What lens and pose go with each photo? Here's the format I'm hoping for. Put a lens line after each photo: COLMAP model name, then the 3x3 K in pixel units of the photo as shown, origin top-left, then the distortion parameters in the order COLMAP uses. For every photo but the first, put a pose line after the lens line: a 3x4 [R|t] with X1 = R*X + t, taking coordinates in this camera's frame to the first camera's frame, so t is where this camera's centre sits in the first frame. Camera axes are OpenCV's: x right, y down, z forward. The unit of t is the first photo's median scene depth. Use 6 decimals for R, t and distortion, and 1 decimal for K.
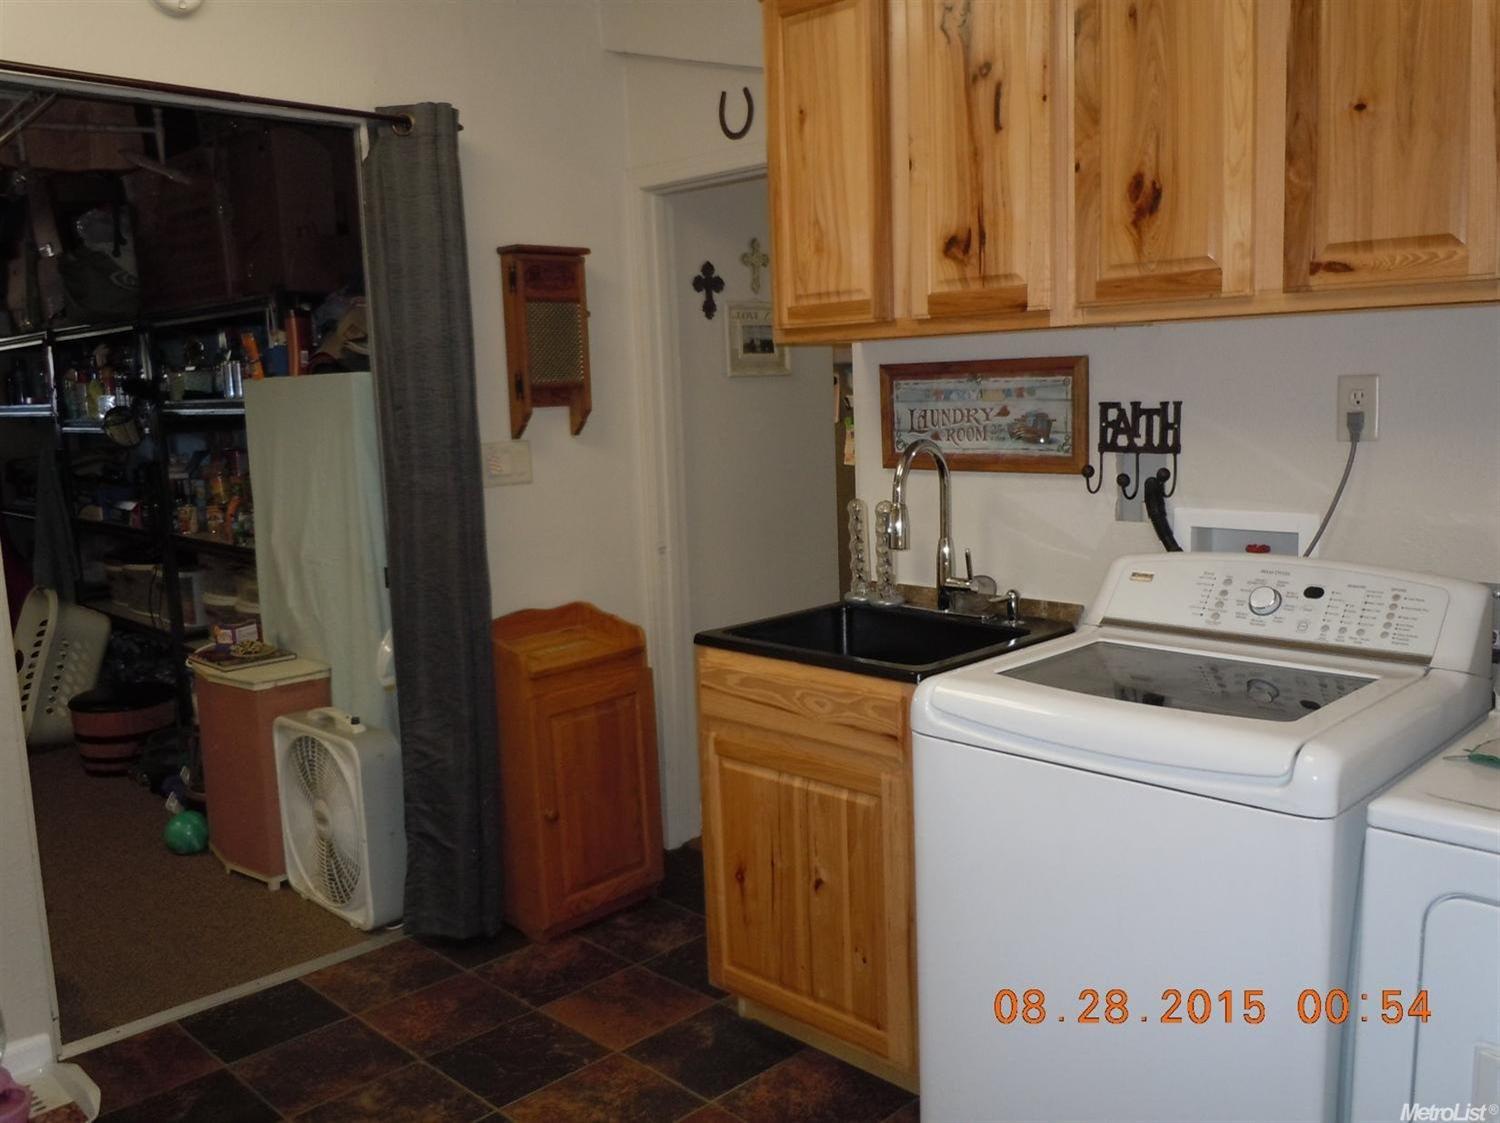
lens RADIAL K [[1264.8, 0, 769.4], [0, 1264.8, 563.7], [0, 0, 1]] dist [0.032702, -0.087865]
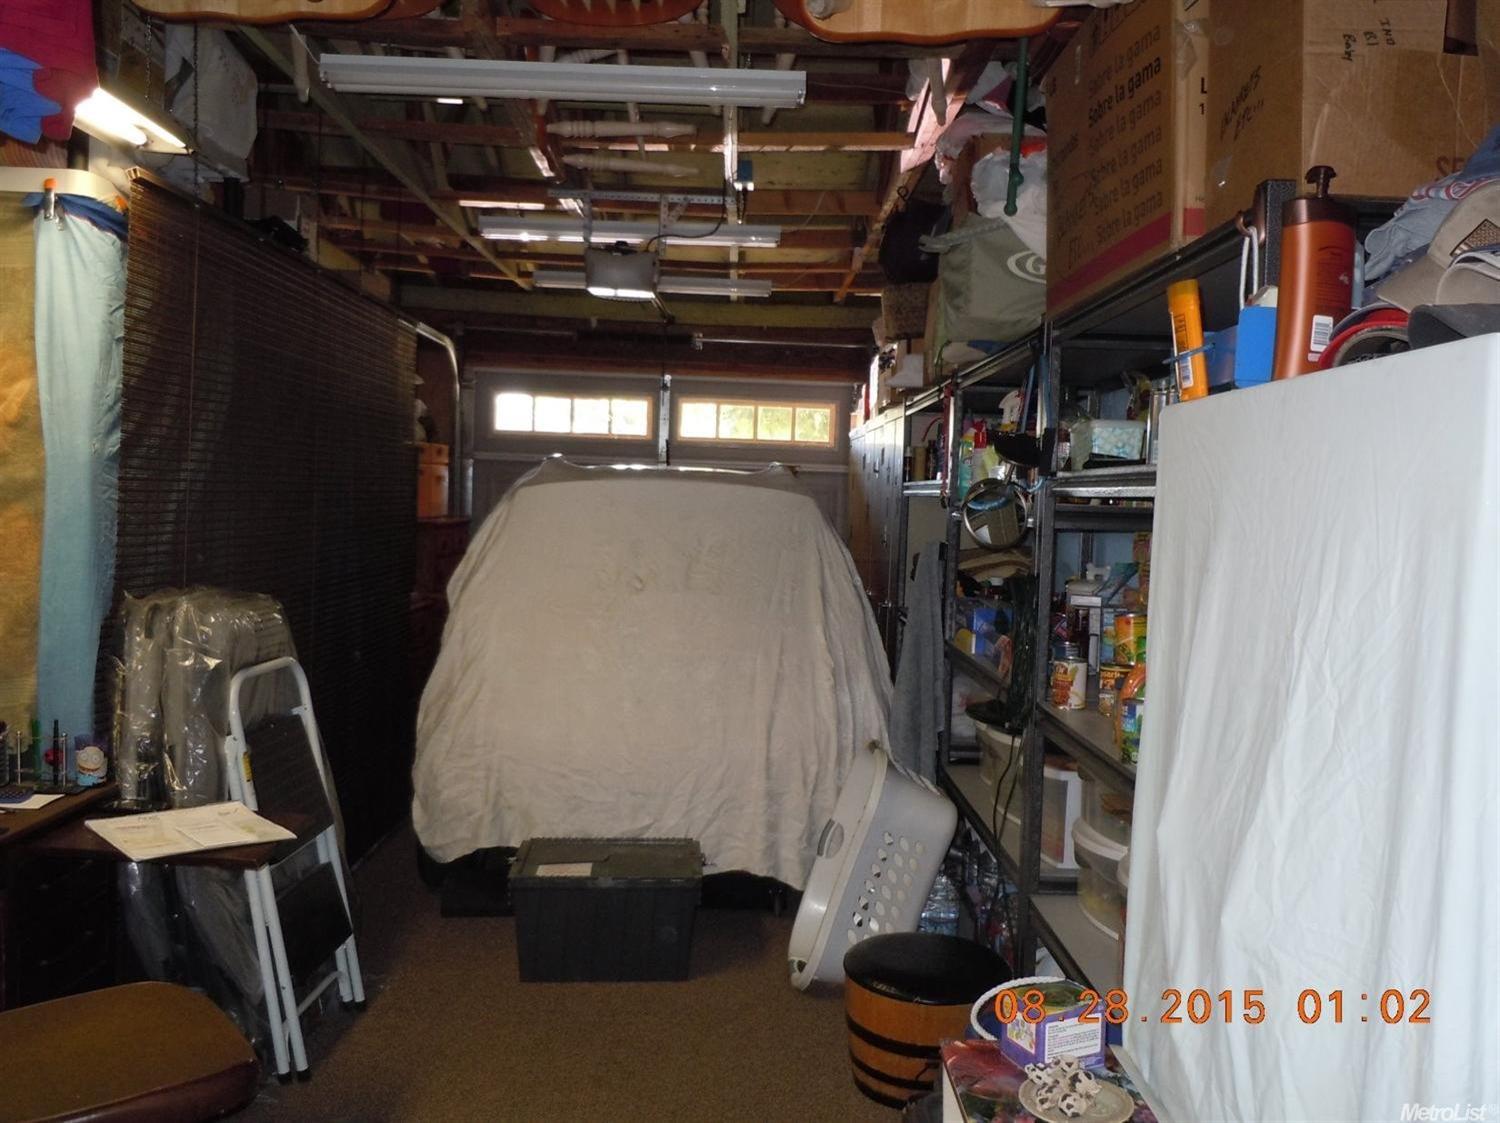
lens RADIAL K [[1264.8, 0, 769.4], [0, 1264.8, 563.7], [0, 0, 1]] dist [0.032702, -0.087865]
pose [[0.724638, 0.093859, -0.682708, -0.180354], [-0.157689, 0.986980, -0.031684, -0.049456], [0.670845, 0.130615, 0.730004, 0.506283]]
